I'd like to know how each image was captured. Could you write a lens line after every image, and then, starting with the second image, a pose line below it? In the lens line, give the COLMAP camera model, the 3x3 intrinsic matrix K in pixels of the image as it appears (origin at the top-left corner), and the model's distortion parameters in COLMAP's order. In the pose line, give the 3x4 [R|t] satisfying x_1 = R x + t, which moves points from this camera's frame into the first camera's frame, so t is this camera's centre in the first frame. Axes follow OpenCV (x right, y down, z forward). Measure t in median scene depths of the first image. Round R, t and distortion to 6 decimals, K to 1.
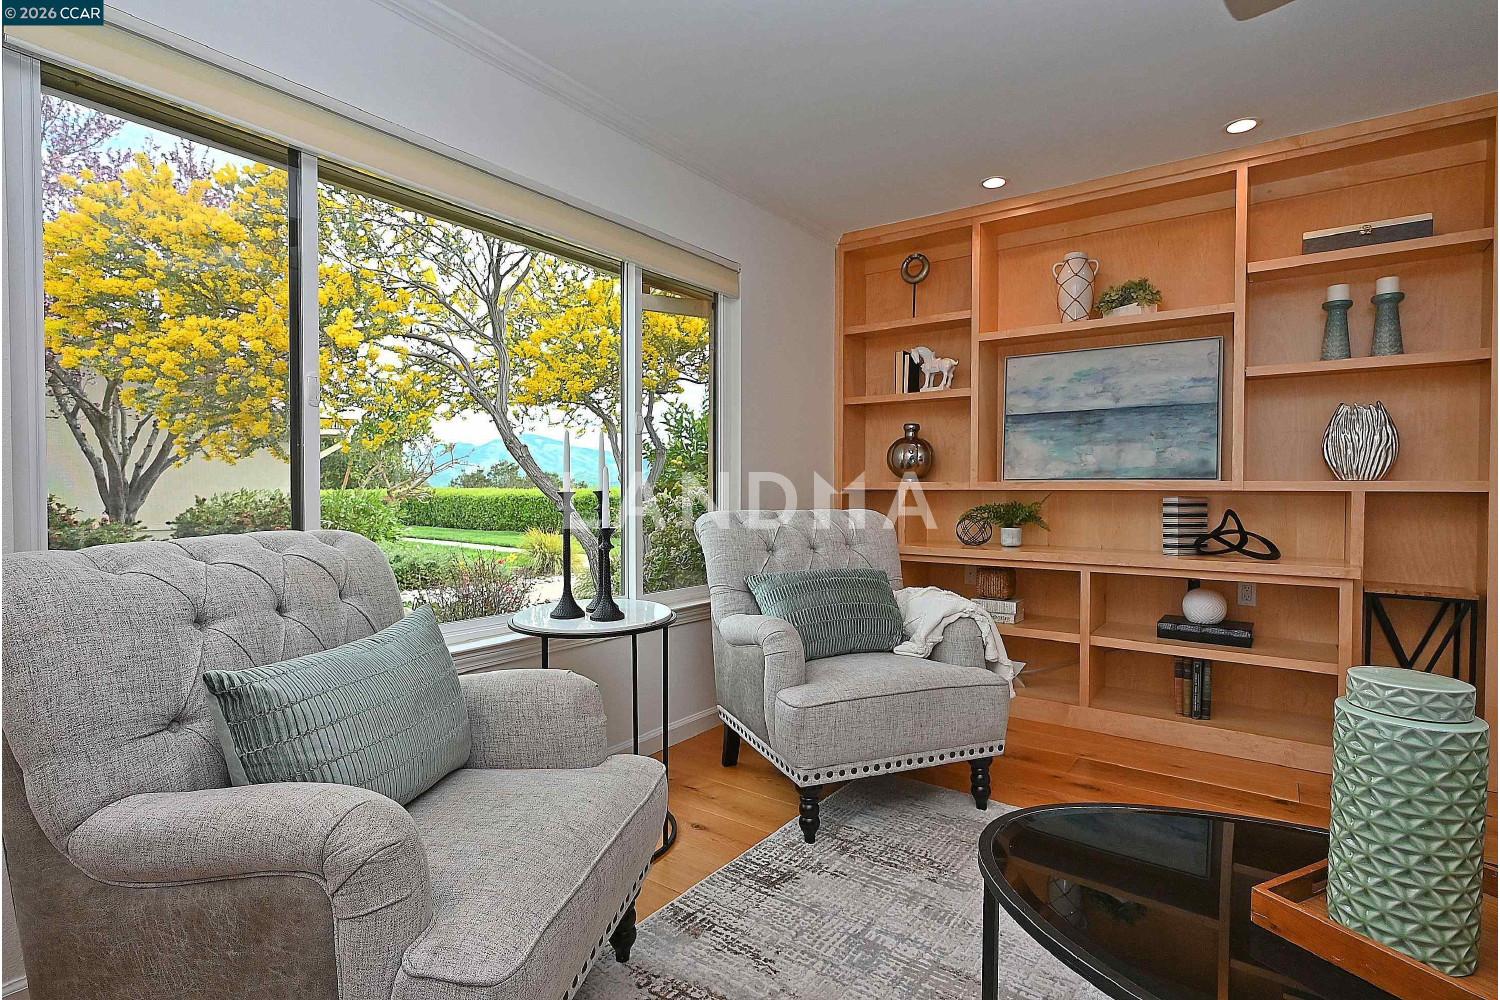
lens RADIAL K [[741.4, 0, 750.0], [0, 741.4, 500.0], [0, 0, 1]] dist [-0.001549, 0.000011]
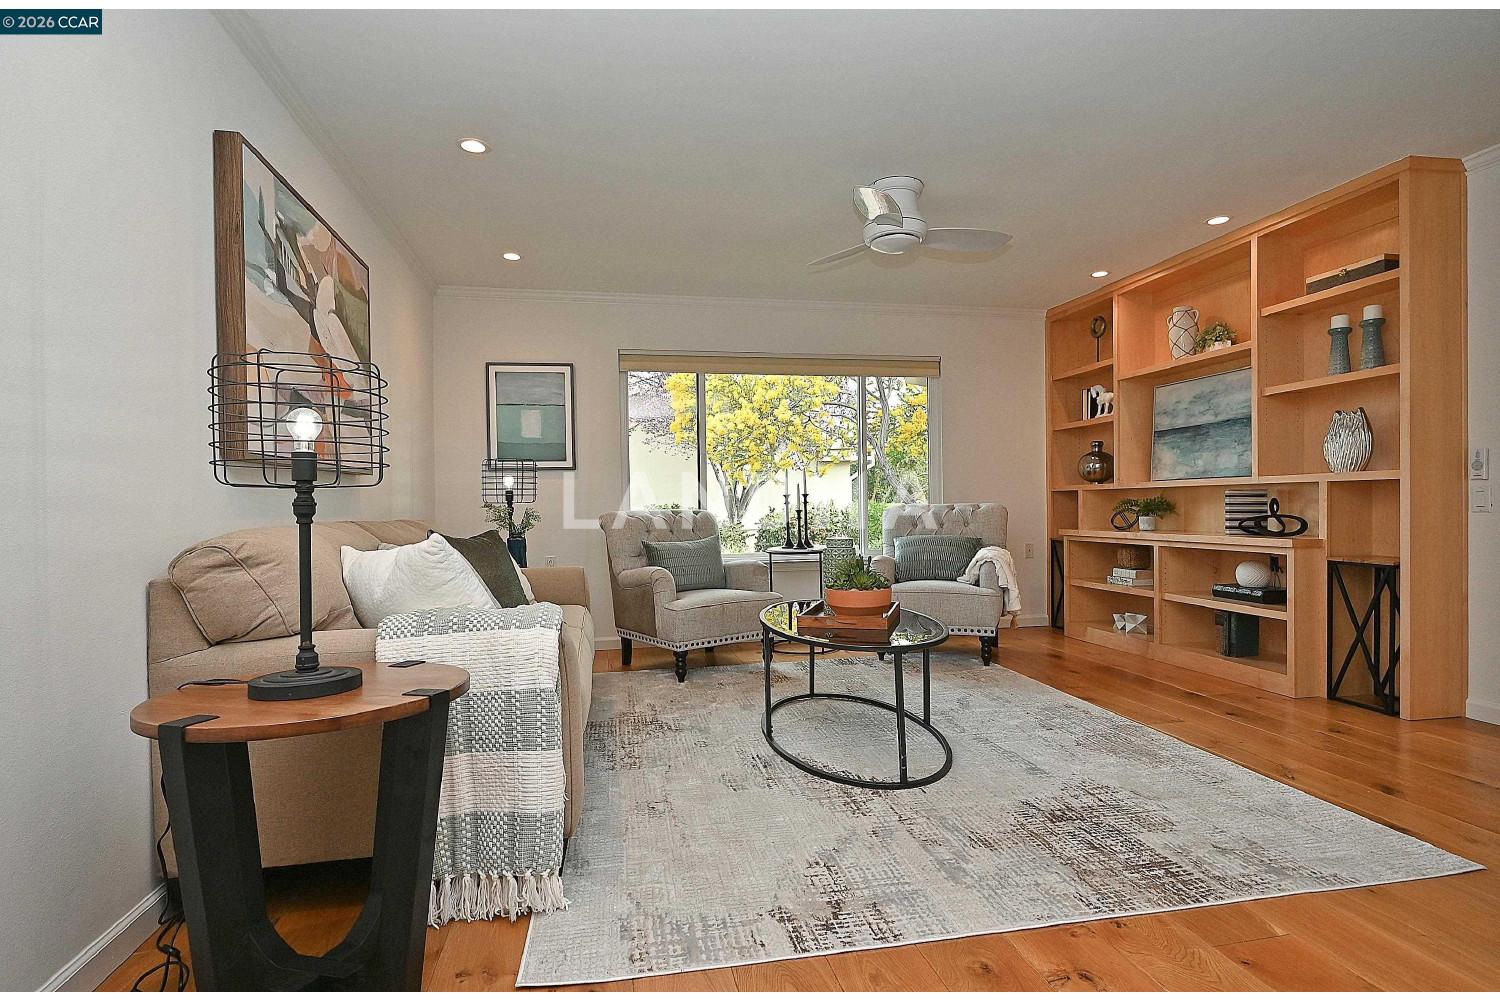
lens RADIAL K [[744.0, 0, 750.0], [0, 744.0, 500.0], [0, 0, 1]] dist [0.001130, 0.000199]
pose [[0.735633, -0.020667, -0.677065, 0.751816], [0.010813, 0.999765, -0.018769, 0.025797], [0.677294, 0.006486, 0.735684, -0.481414]]
